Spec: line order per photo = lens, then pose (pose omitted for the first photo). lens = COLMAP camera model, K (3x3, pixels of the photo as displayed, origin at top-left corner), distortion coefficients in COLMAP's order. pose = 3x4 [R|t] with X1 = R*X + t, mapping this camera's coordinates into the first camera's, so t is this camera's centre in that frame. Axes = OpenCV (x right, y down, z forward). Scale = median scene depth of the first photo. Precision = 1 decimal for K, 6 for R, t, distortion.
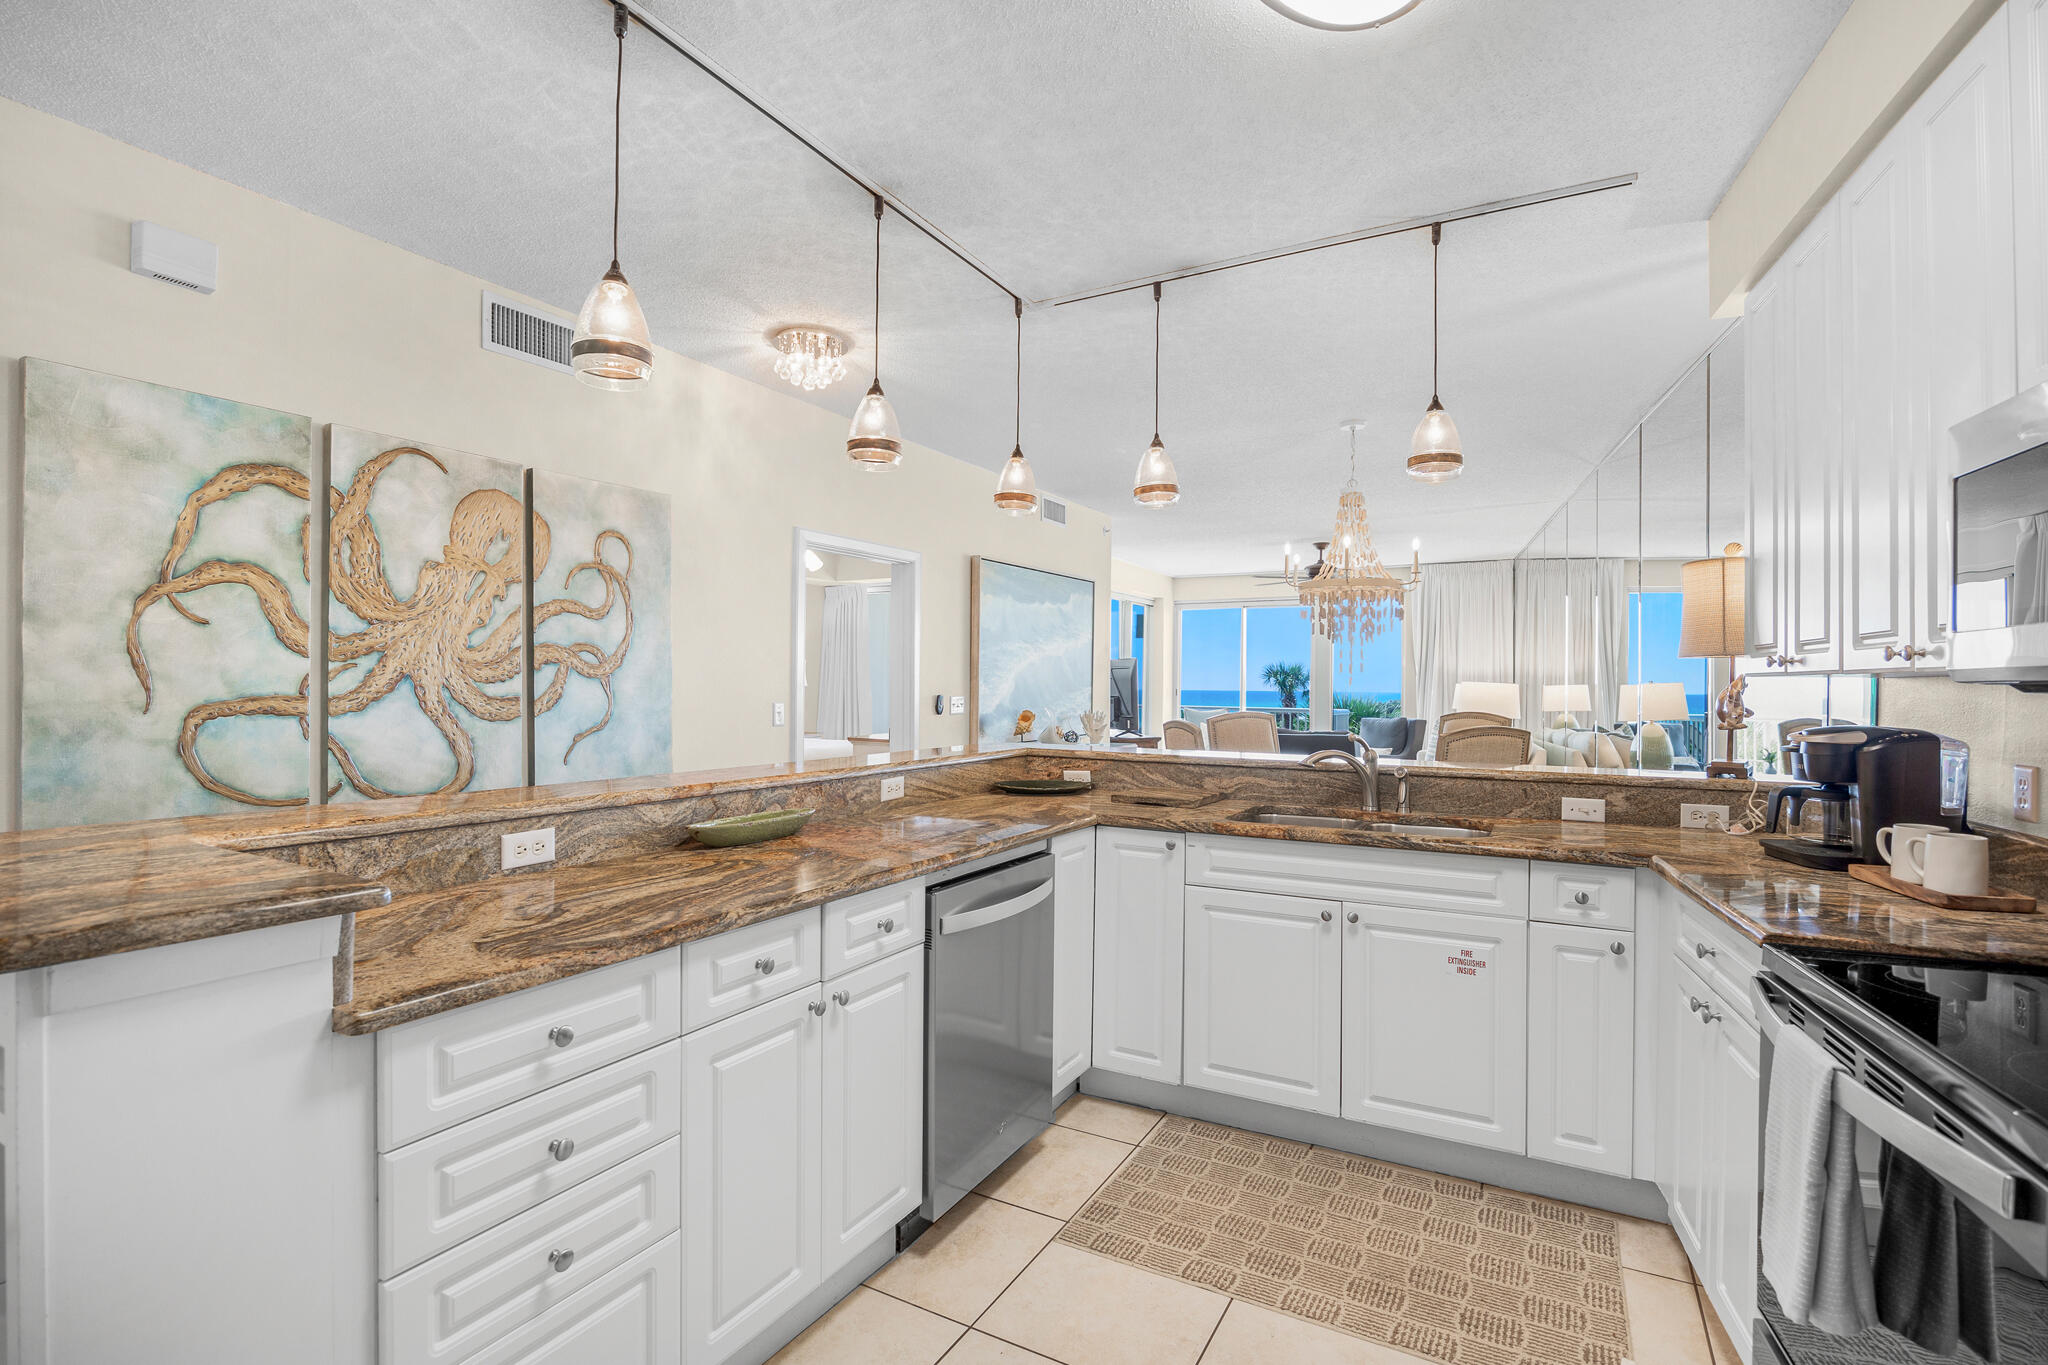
lens RADIAL K [[950.6, 0, 1024.0], [0, 950.6, 682.5], [0, 0, 1]] dist [-0.001246, -0.000192]
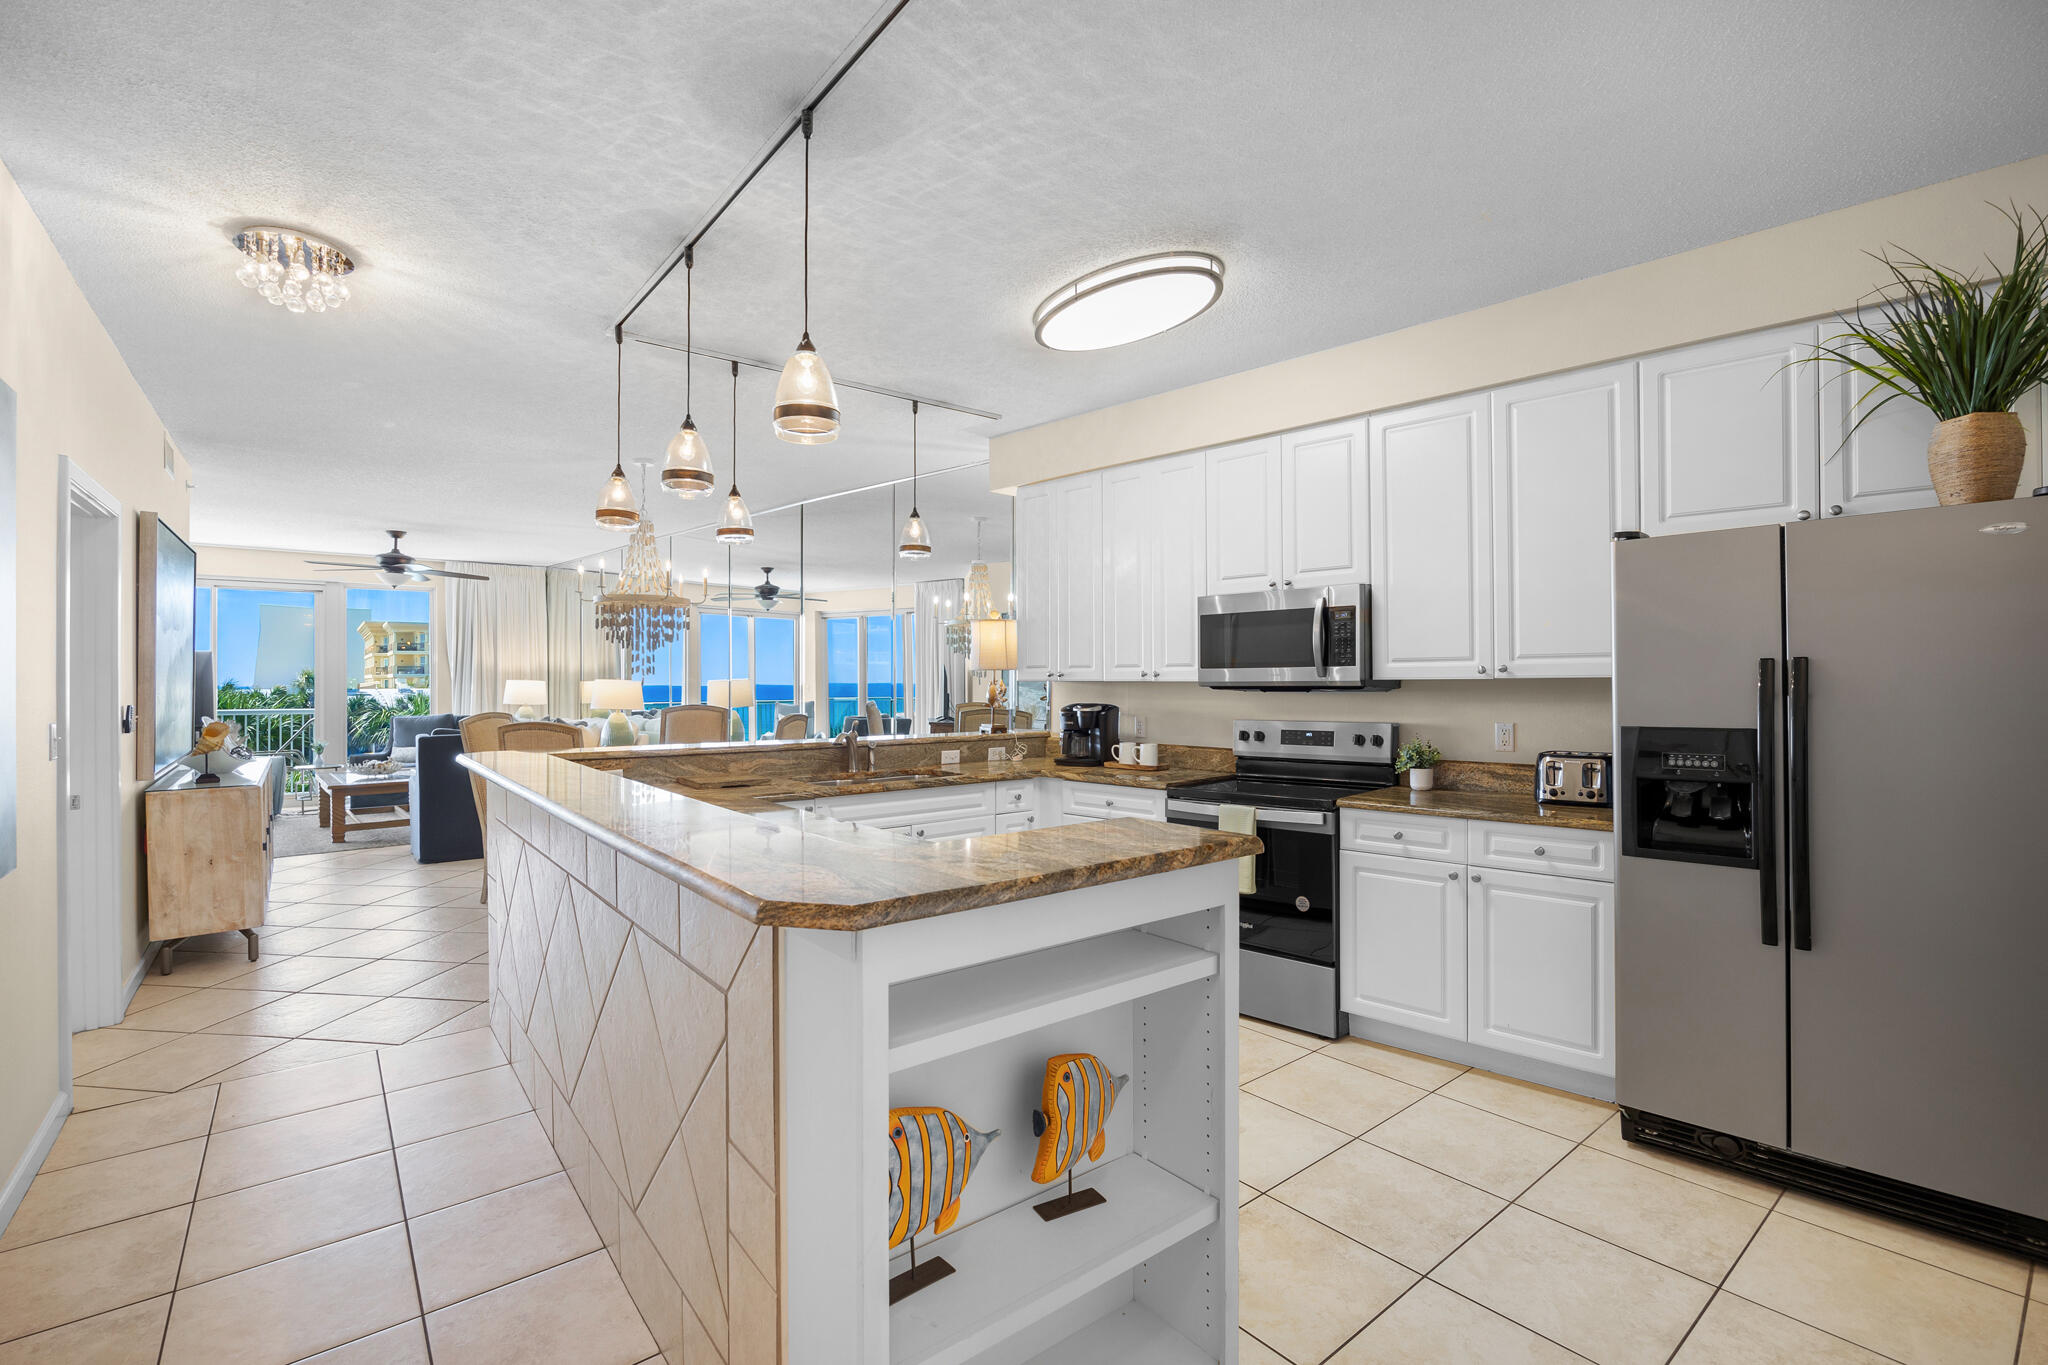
lens RADIAL K [[902.4, 0, 1051.9], [0, 902.4, 682.7], [0, 0, 1]] dist [0.000888, 0.000092]
pose [[0.373833, -0.009242, 0.927450, -0.896531], [-0.000553, 0.999948, 0.010187, -0.020313], [-0.927496, -0.004321, 0.373808, 0.209301]]
